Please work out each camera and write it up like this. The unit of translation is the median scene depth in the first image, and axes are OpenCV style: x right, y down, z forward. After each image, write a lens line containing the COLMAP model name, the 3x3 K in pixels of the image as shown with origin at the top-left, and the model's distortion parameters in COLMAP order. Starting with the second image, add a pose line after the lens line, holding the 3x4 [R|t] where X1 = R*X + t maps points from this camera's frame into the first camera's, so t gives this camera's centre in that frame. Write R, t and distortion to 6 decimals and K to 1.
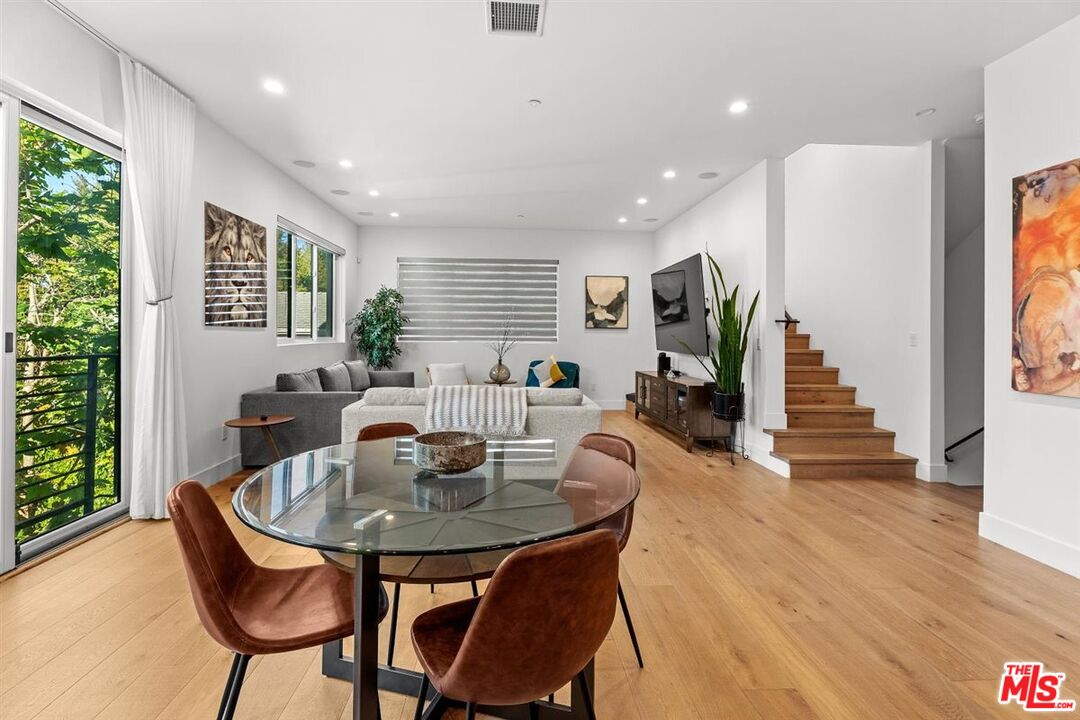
lens RADIAL K [[495.3, 0, 533.5], [0, 495.3, 332.0], [0, 0, 1]] dist [-0.003961, 0.001287]
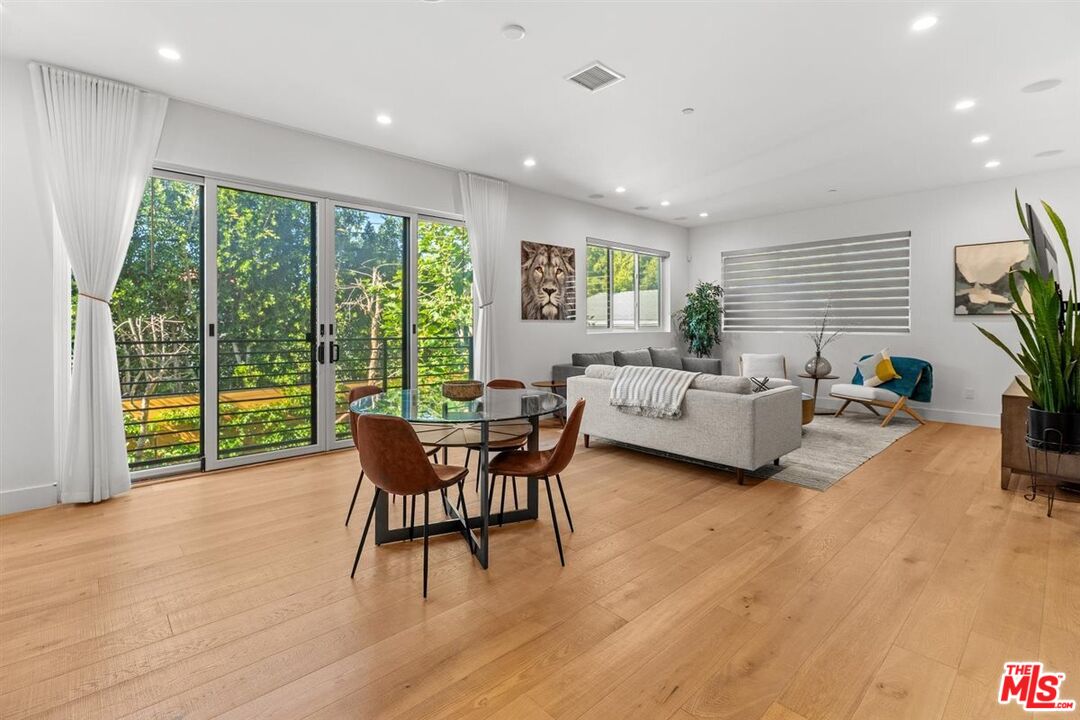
lens RADIAL K [[495.3, 0, 528.2], [0, 495.3, 325.9], [0, 0, 1]] dist [-0.003961, 0.001287]
pose [[0.619258, -0.004365, -0.785175, 0.401002], [0.007263, 0.999974, 0.000169, 0.004964], [0.785154, -0.005808, 0.619274, 0.027339]]
